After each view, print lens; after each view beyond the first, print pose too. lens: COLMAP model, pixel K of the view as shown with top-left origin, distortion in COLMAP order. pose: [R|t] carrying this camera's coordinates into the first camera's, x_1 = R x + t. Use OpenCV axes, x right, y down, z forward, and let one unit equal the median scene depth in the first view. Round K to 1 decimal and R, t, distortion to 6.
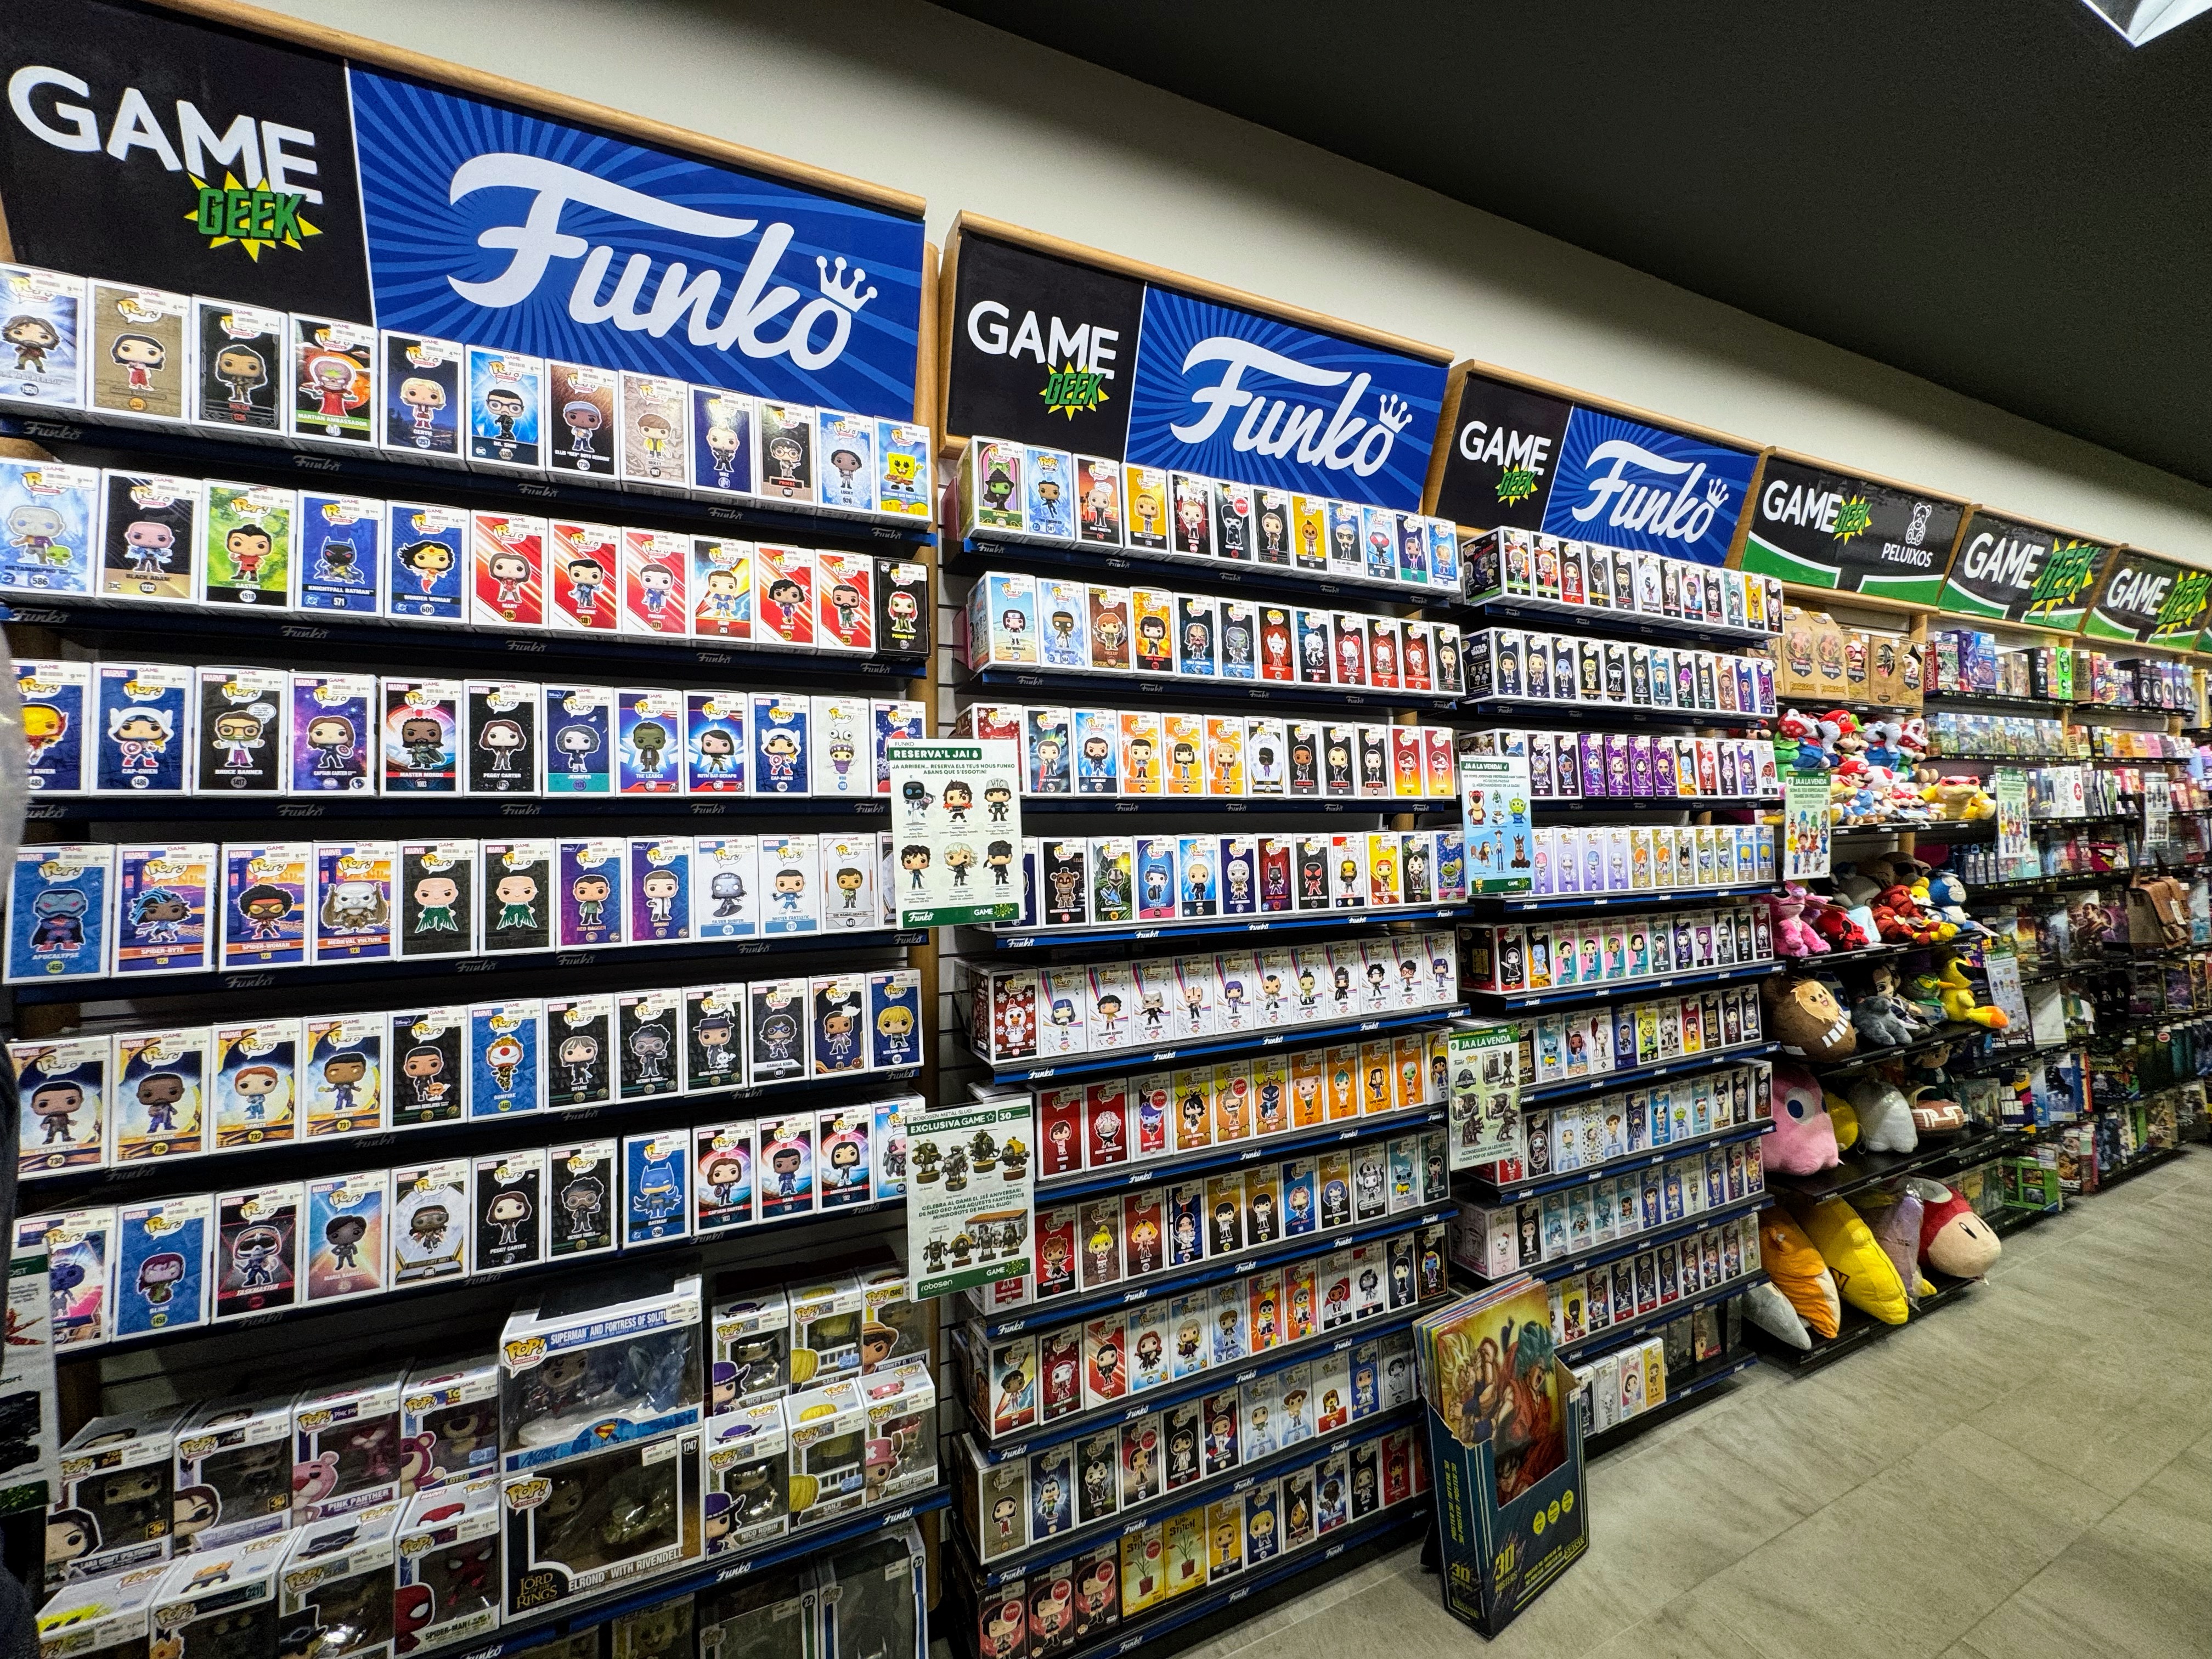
lens RADIAL K [[885.1, 0, 1102.8], [0, 885.1, 829.8], [0, 0, 1]] dist [-0.005086, 0.000794]
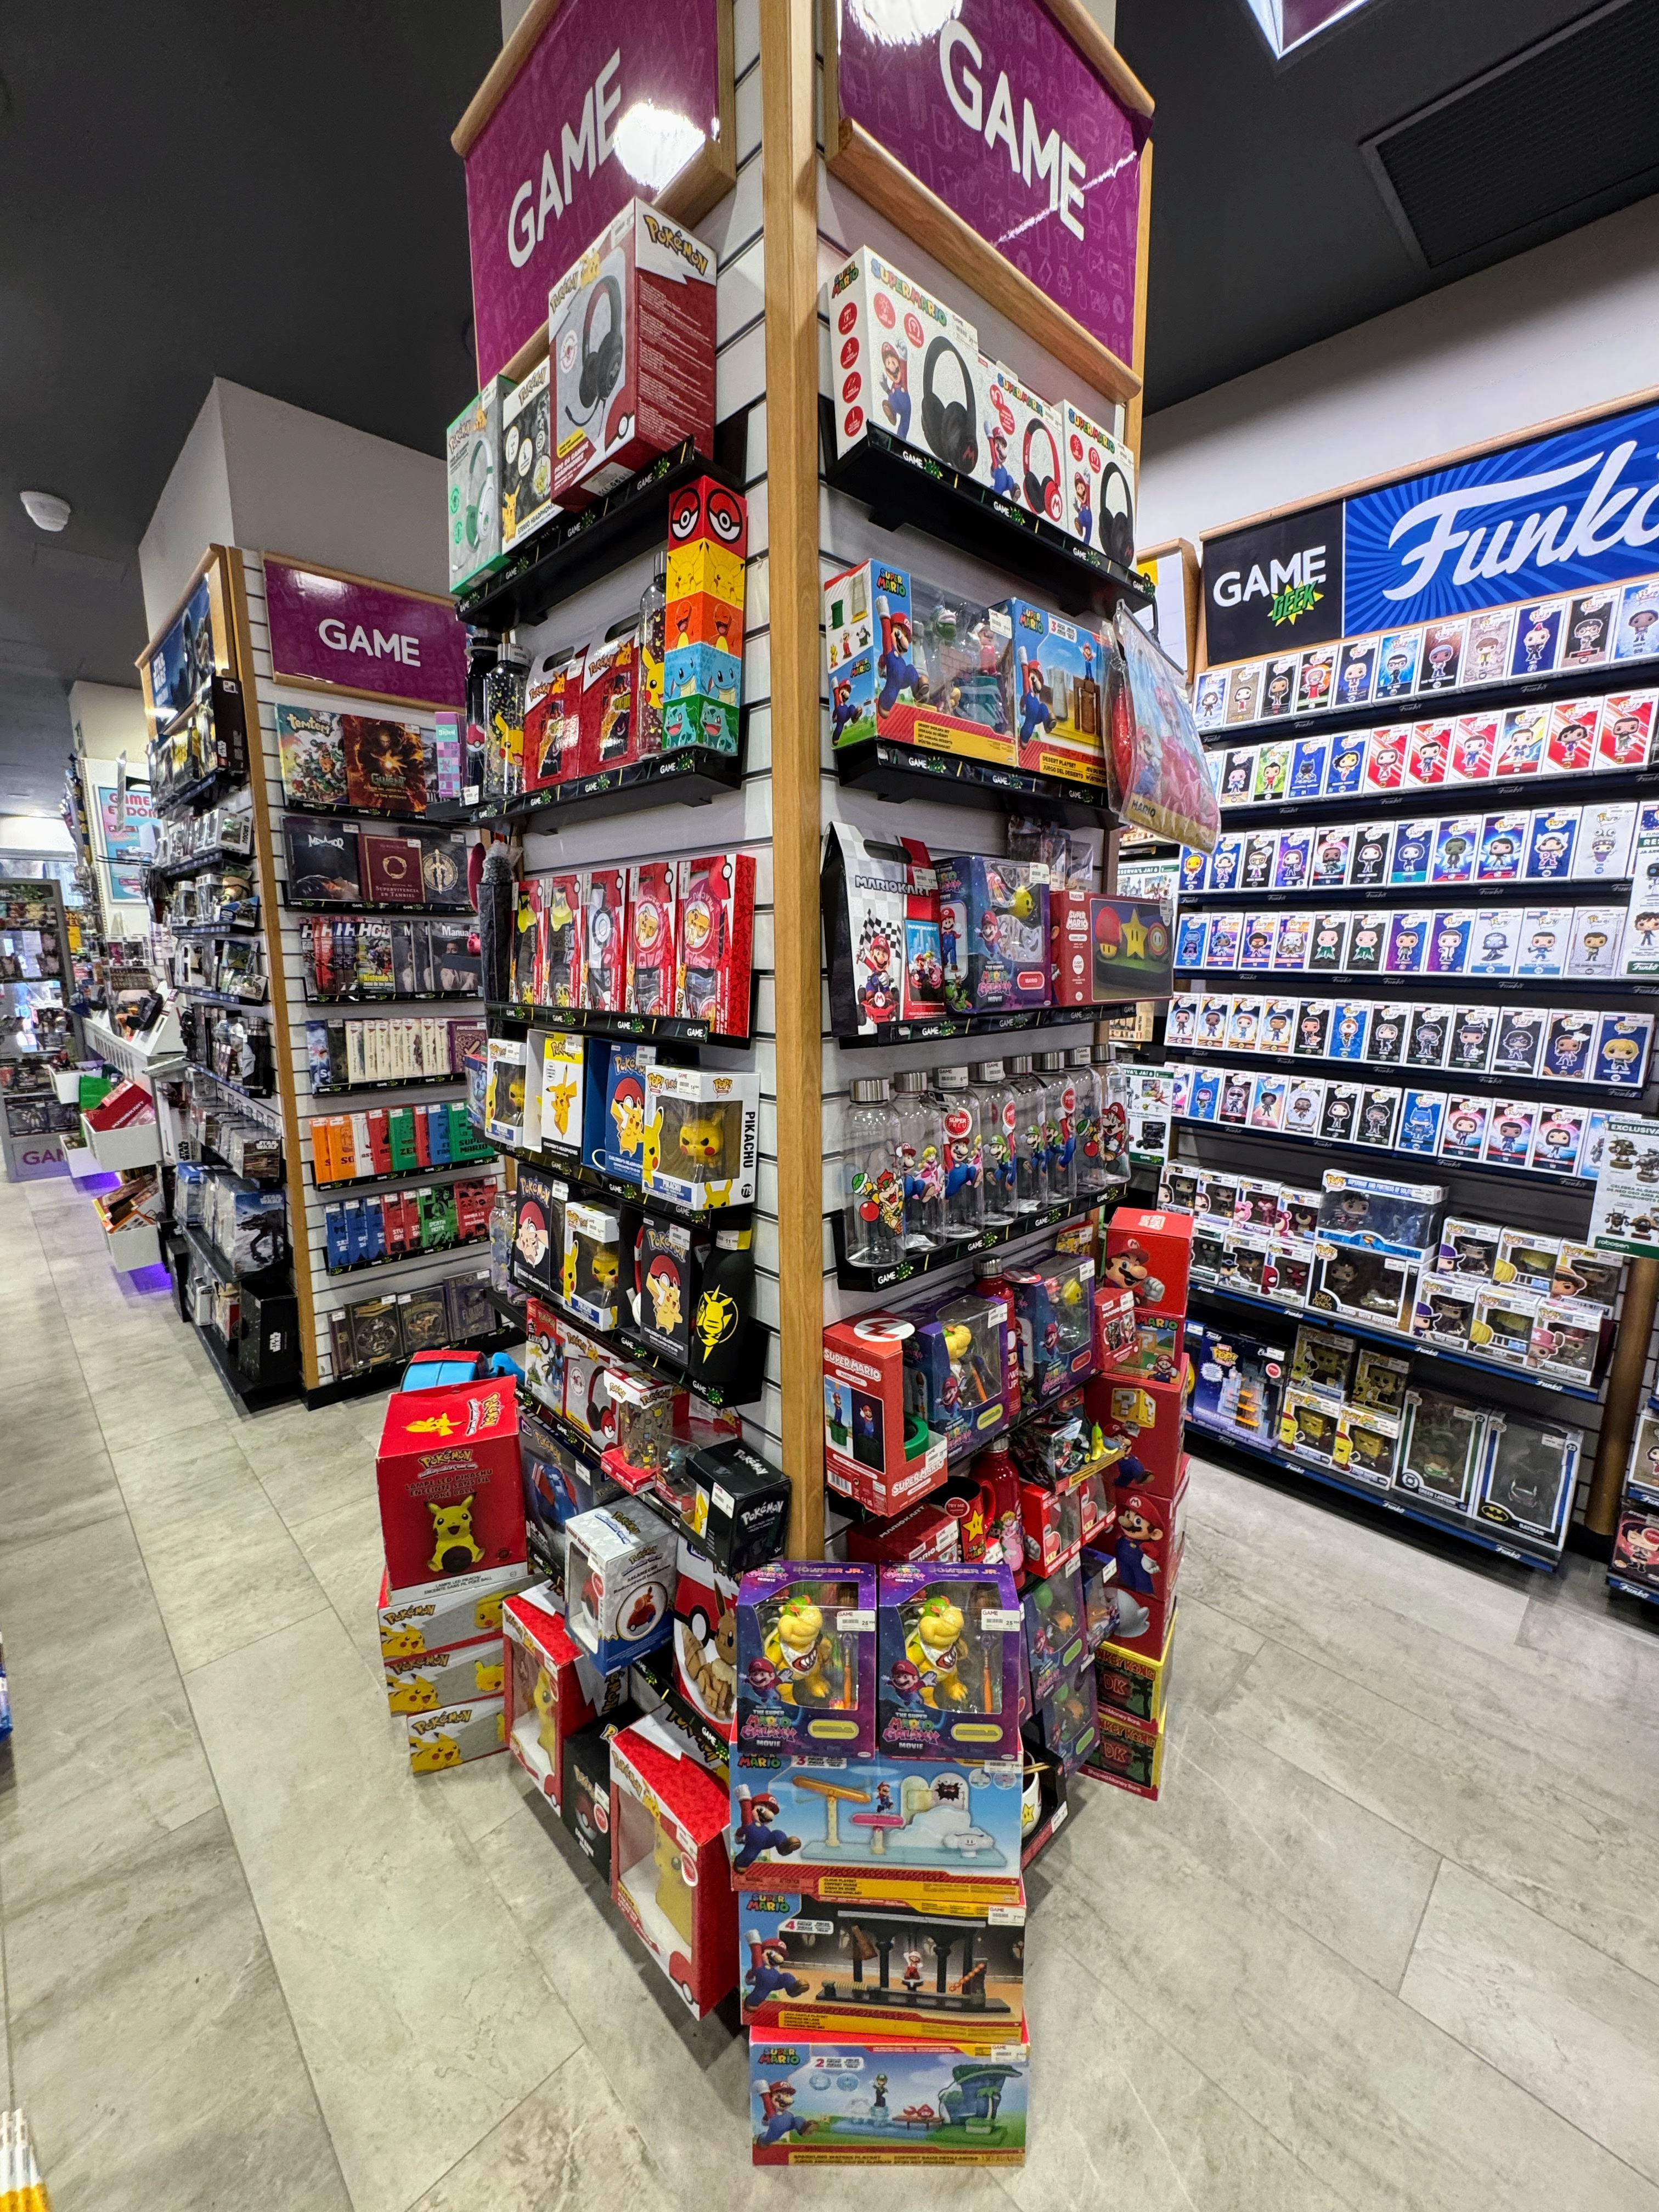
lens RADIAL K [[885.1, 0, 831.1], [0, 885.1, 1102.9], [0, 0, 1]] dist [-0.005086, 0.000794]
pose [[0.332440, 0.162733, -0.928979, 0.709988], [-0.049933, 0.986657, 0.154968, 0.170197], [0.941802, -0.005131, 0.336130, -0.653138]]
